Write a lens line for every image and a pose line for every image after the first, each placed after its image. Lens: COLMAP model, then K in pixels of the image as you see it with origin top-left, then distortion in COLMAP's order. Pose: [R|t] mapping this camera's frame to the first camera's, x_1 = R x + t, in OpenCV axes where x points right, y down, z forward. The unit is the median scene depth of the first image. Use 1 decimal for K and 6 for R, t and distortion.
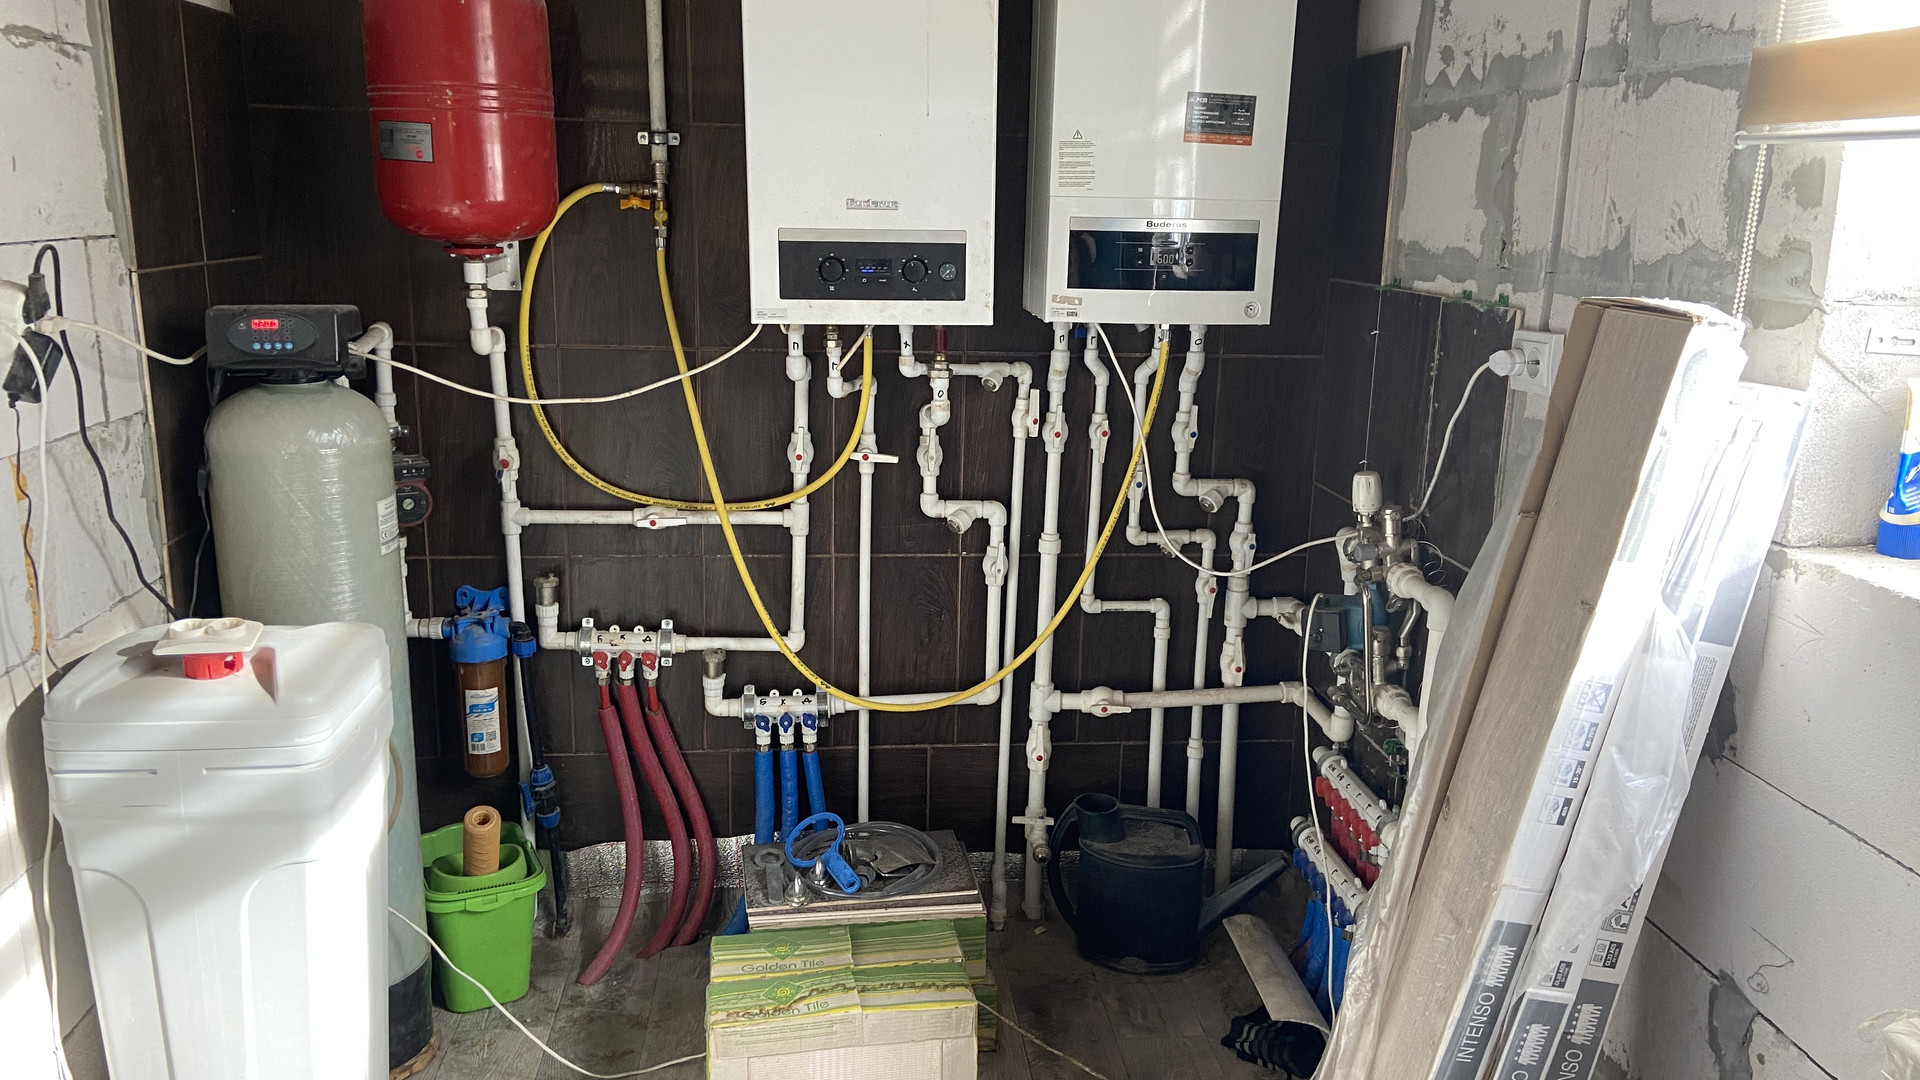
lens RADIAL K [[1455.6, 0, 960.0], [0, 1455.6, 536.3], [0, 0, 1]] dist [0.061834, -0.016810]
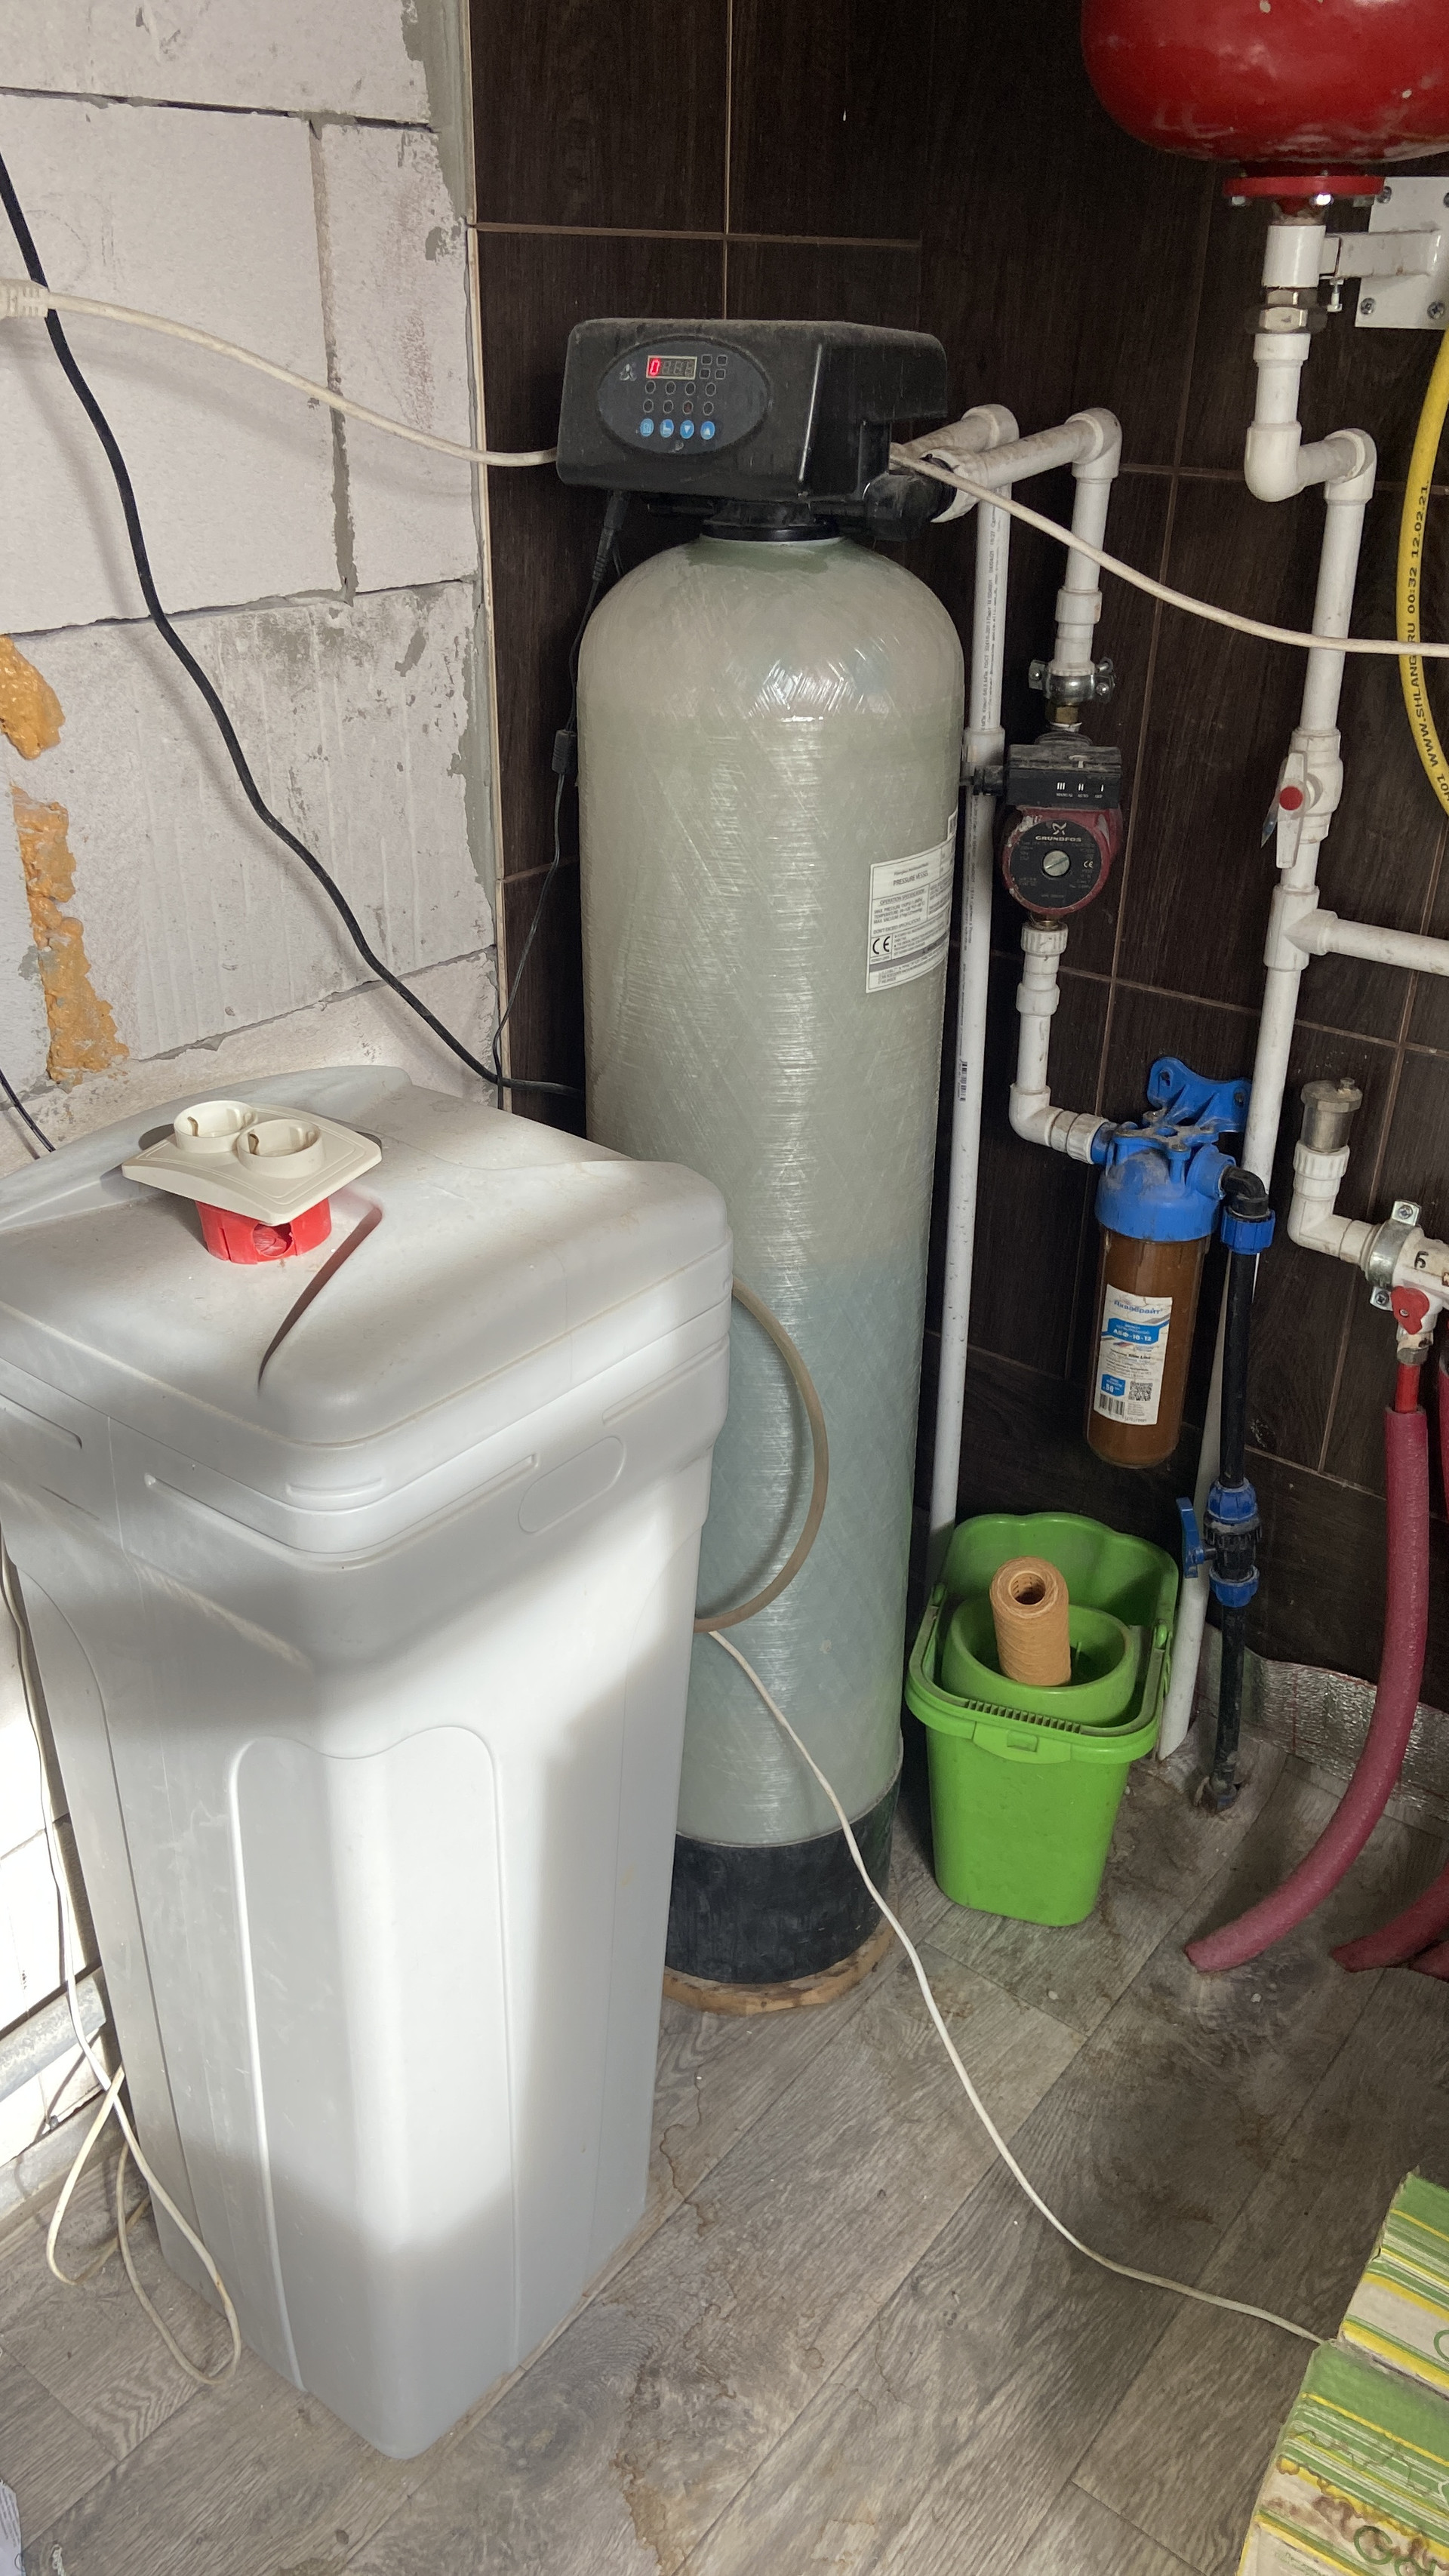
lens RADIAL K [[1952.8, 0, 723.9], [0, 1952.8, 1281.1], [0, 0, 1]] dist [0.061834, -0.016810]
pose [[0.726822, 0.304222, -0.615774, -0.046373], [-0.159802, 0.946851, 0.279169, -0.048973], [0.667976, -0.104504, 0.736808, 0.467125]]
